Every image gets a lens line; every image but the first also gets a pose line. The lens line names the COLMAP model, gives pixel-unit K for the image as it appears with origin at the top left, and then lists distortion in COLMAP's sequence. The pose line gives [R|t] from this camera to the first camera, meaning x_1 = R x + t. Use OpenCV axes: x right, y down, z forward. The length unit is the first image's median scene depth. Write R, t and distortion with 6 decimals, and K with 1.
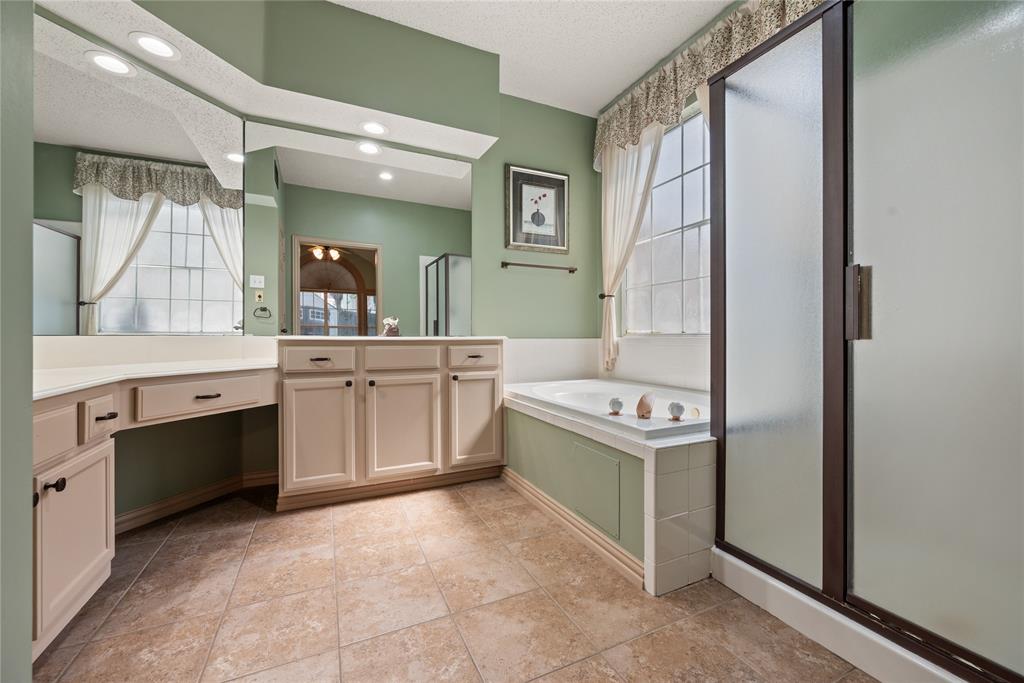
lens RADIAL K [[404.3, 0, 506.3], [0, 404.3, 337.5], [0, 0, 1]] dist [-0.002923, -0.000017]
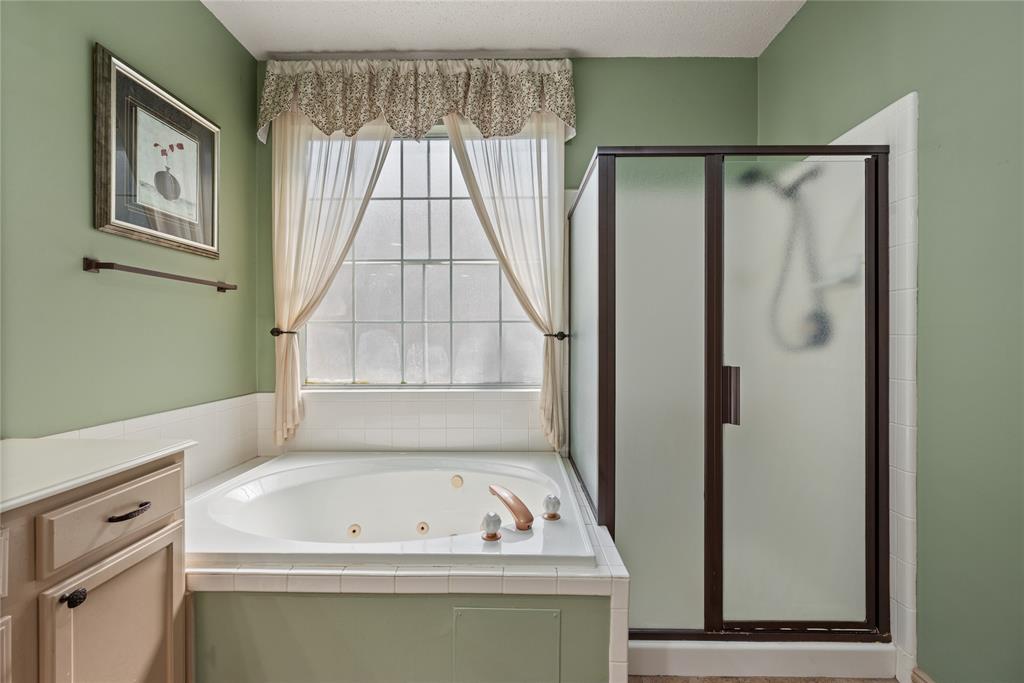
lens RADIAL K [[404.3, 0, 510.6], [0, 404.3, 338.2], [0, 0, 1]] dist [-0.002923, -0.000017]
pose [[0.429156, -0.004059, 0.903221, -0.212356], [0.003360, 0.999990, 0.002898, -0.097184], [-0.903224, 0.001791, 0.429166, 0.380450]]
